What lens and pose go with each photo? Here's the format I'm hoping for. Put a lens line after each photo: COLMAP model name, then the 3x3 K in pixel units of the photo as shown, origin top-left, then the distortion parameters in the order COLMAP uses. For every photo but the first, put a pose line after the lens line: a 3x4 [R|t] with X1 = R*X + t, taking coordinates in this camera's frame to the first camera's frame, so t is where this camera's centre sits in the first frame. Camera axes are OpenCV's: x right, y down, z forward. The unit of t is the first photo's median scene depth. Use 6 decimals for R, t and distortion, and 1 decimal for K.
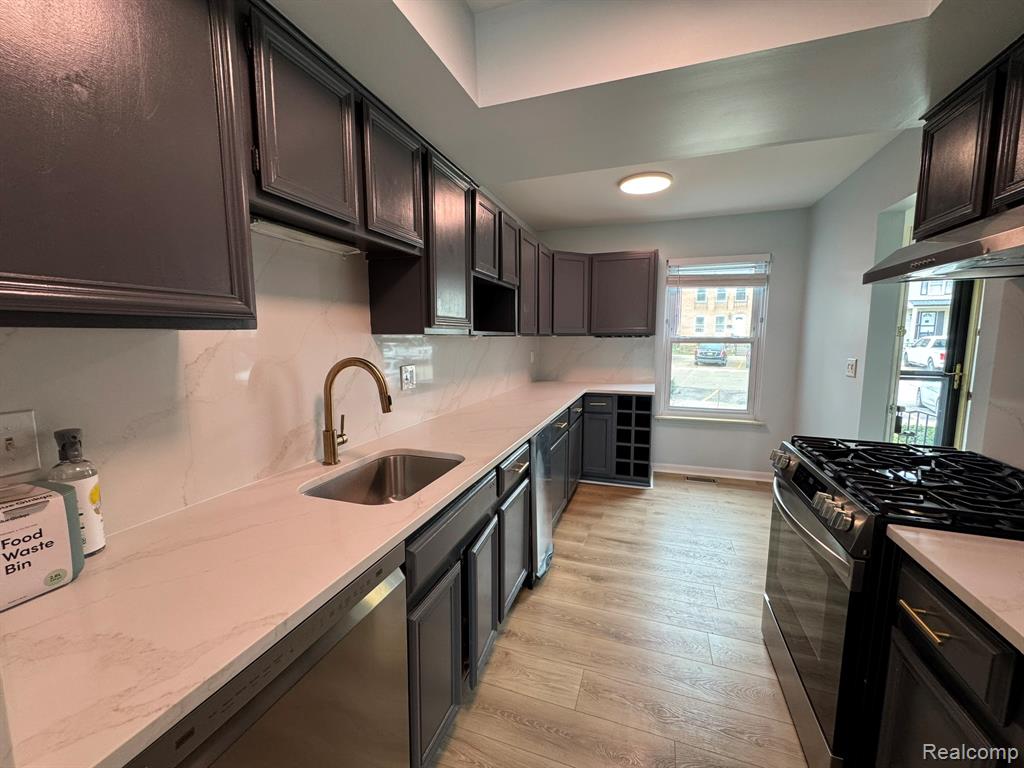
lens RADIAL K [[407.2, 0, 512.7], [0, 407.2, 383.6], [0, 0, 1]] dist [-0.003436, 0.000022]
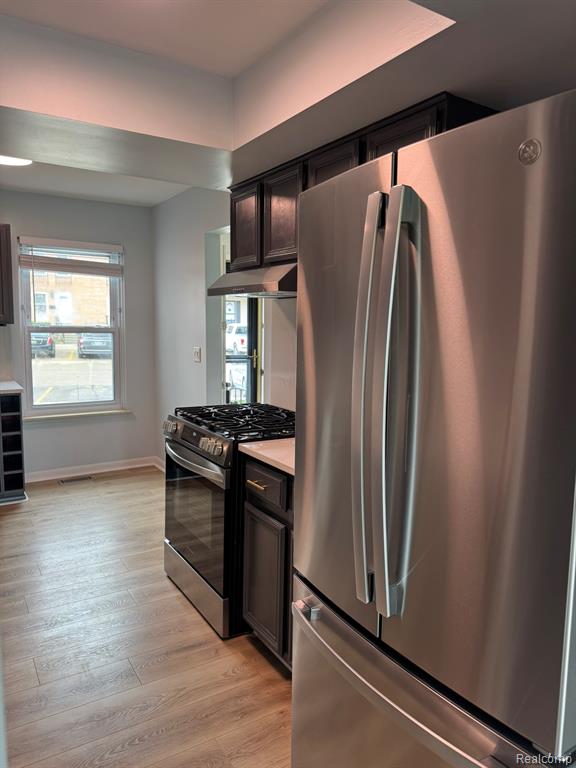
lens RADIAL K [[542.7, 0, 287.2], [0, 542.7, 386.6], [0, 0, 1]] dist [0.004678, 0.001043]
pose [[0.623269, -0.077567, 0.778151, -0.227088], [0.070115, 0.996604, 0.043183, 0.004472], [-0.778858, 0.027646, 0.626591, -0.193728]]
